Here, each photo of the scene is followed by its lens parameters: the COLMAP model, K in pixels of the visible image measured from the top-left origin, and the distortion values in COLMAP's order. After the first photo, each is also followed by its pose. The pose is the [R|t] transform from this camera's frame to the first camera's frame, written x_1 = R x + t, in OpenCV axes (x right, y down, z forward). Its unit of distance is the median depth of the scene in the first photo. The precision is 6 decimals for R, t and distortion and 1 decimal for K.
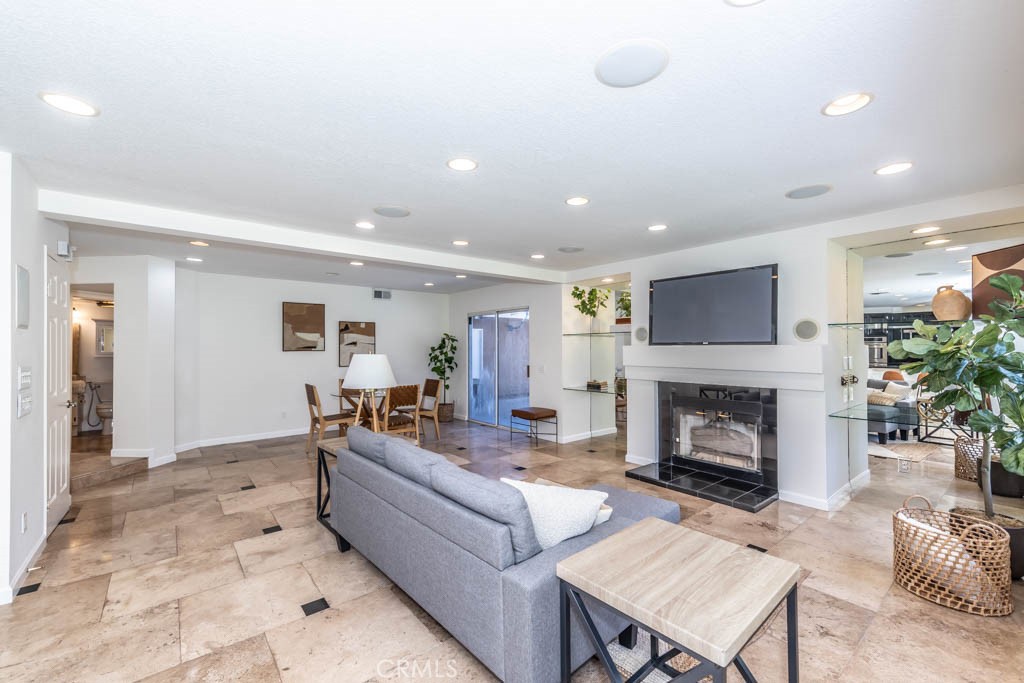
lens RADIAL K [[420.1, 0, 516.9], [0, 420.1, 345.5], [0, 0, 1]] dist [0.002198, 0.000315]
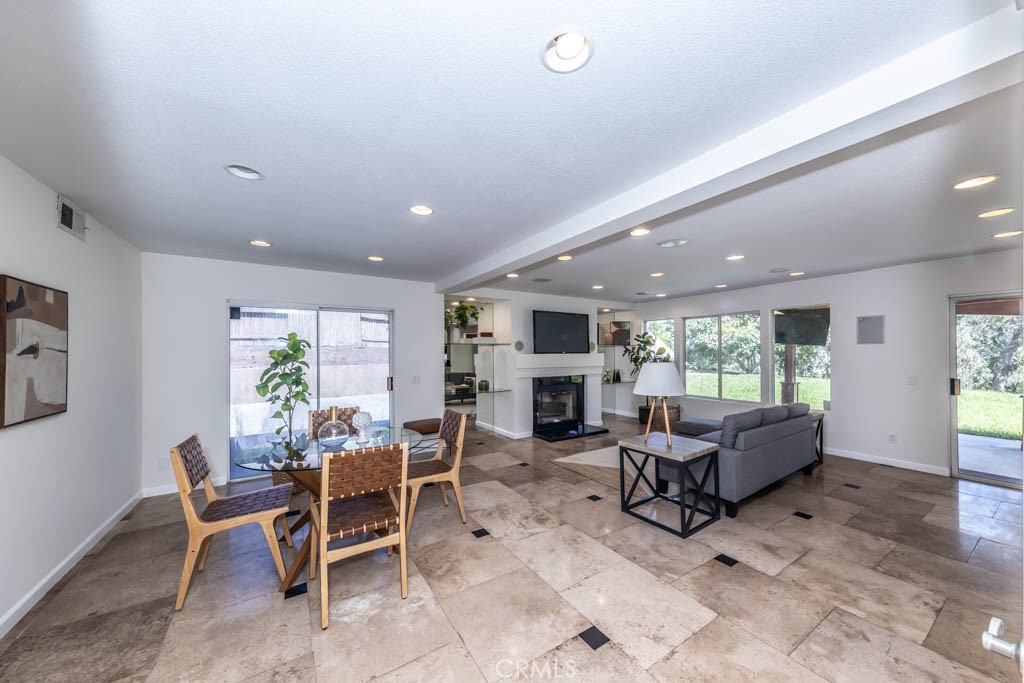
lens RADIAL K [[355.4, 0, 517.1], [0, 355.4, 350.4], [0, 0, 1]] dist [0.009085, 0.000074]
pose [[0.128397, 0.006978, 0.991698, -1.175316], [0.000578, 0.999975, -0.007111, -0.004259], [-0.991723, 0.001486, 0.128389, 1.128154]]
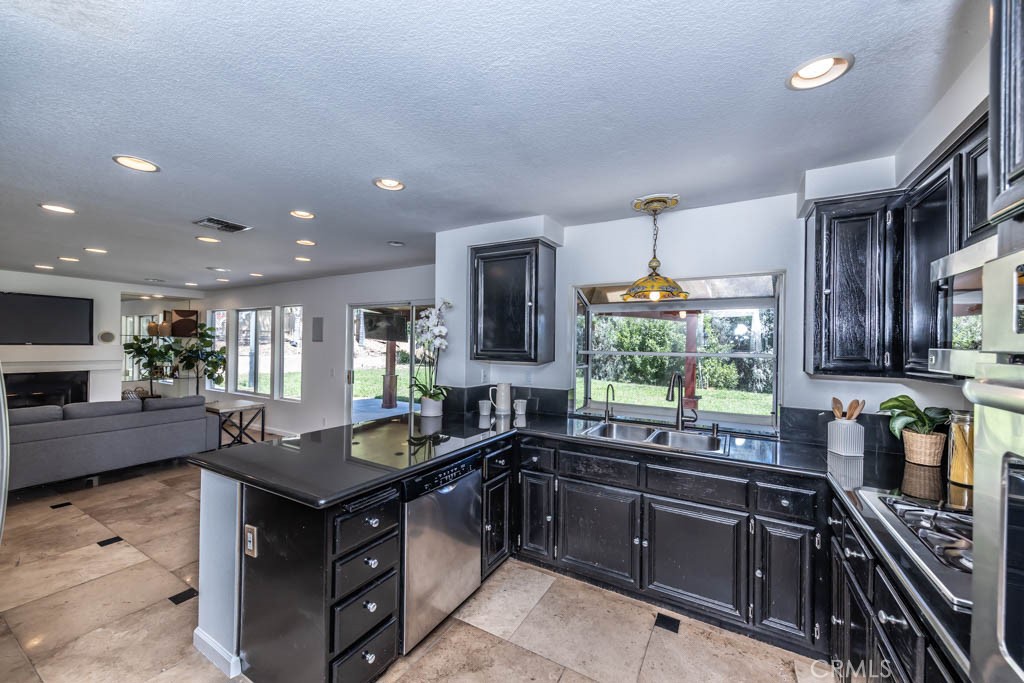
lens RADIAL K [[387.9, 0, 514.8], [0, 387.9, 338.5], [0, 0, 1]] dist [0.001960, 0.000038]
pose [[-0.346725, 0.008292, 0.937930, -1.527384], [-0.016763, 0.999746, -0.015035, -0.035453], [-0.937817, -0.020935, -0.346498, -0.095835]]
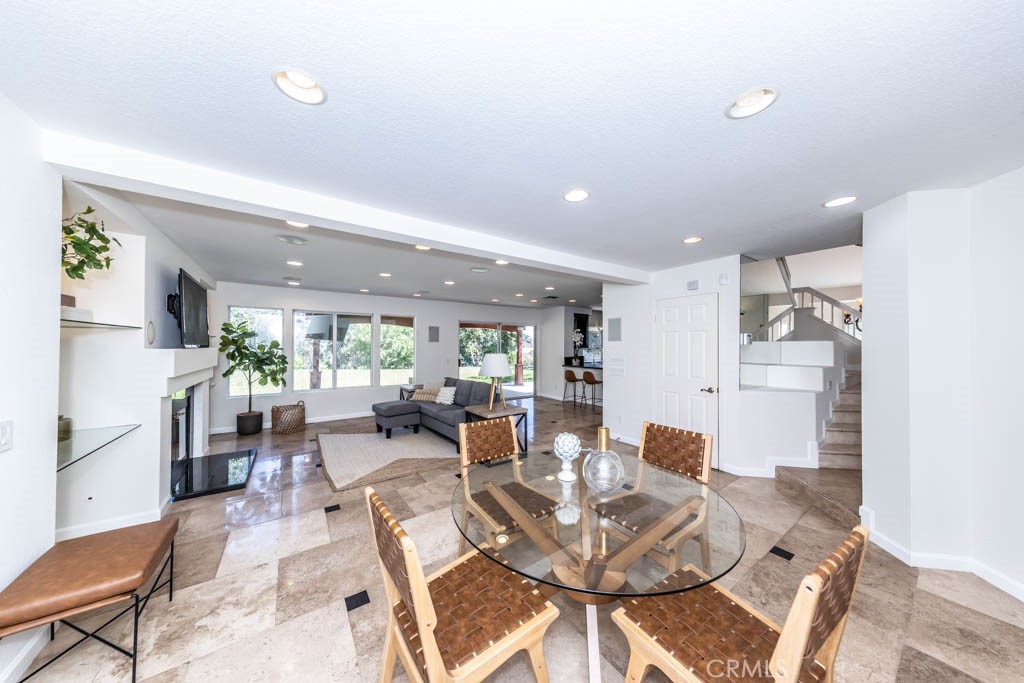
lens RADIAL K [[319.9, 0, 515.4], [0, 319.9, 342.3], [0, 0, 1]] dist [0.001105, -0.000038]
pose [[-0.996601, 0.000718, 0.082372, -0.472432], [-0.000518, 0.999888, -0.014988, -0.003377], [-0.082373, -0.014980, -0.996489, 1.966439]]
